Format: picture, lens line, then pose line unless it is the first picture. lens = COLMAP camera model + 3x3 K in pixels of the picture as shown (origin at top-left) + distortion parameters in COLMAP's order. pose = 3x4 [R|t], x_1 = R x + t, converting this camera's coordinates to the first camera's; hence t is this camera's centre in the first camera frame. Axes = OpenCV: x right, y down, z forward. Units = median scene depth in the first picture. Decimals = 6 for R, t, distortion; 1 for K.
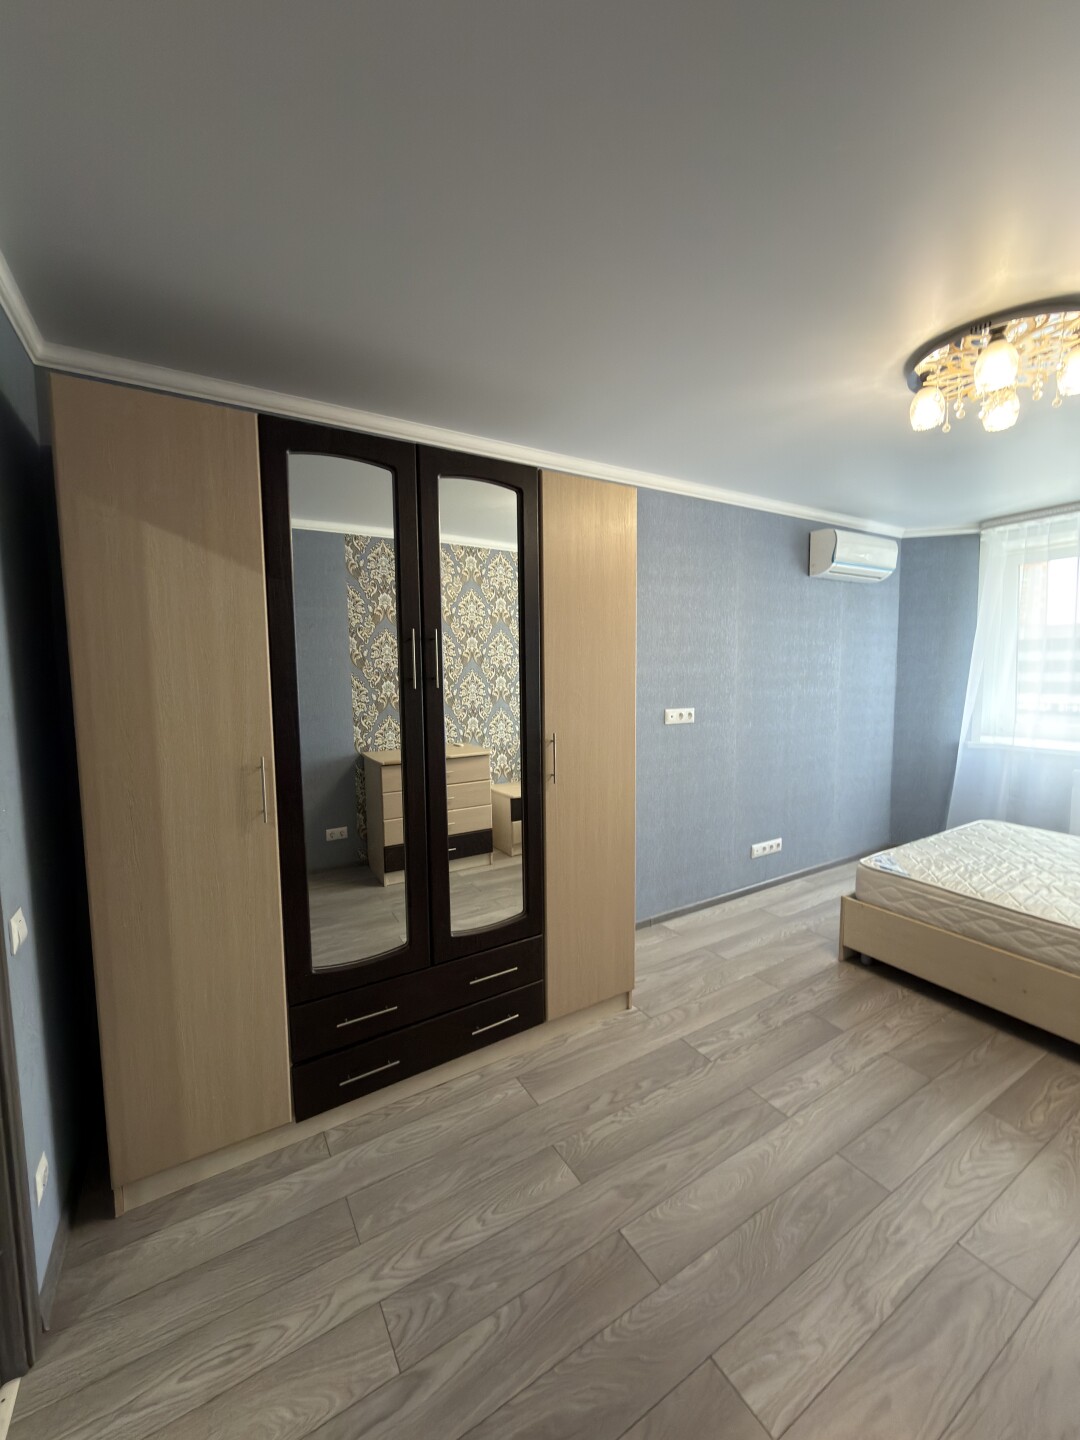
lens RADIAL K [[575.0, 0, 540.0], [0, 575.0, 720.0], [0, 0, 1]] dist [-0.001583, -0.000177]
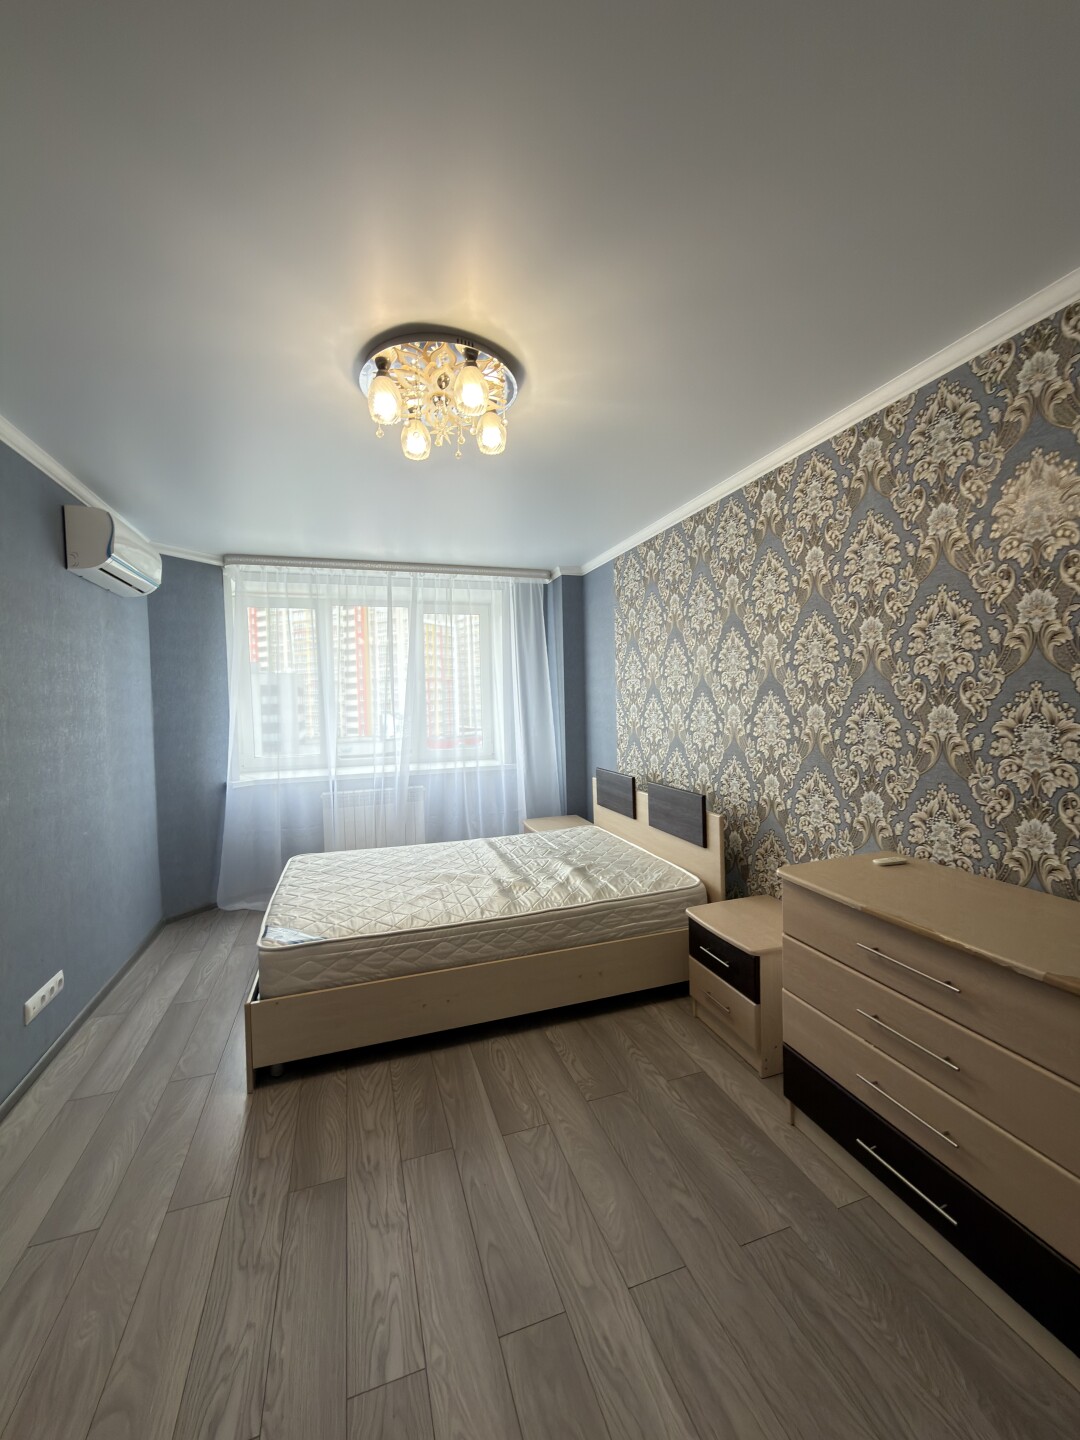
lens RADIAL K [[575.0, 0, 540.0], [0, 575.0, 720.0], [0, 0, 1]] dist [-0.001583, -0.000177]
pose [[0.217389, -0.026028, 0.975738, -0.101748], [0.105778, 0.994385, 0.002959, -0.019108], [-0.970337, 0.102568, 0.218922, 0.415862]]
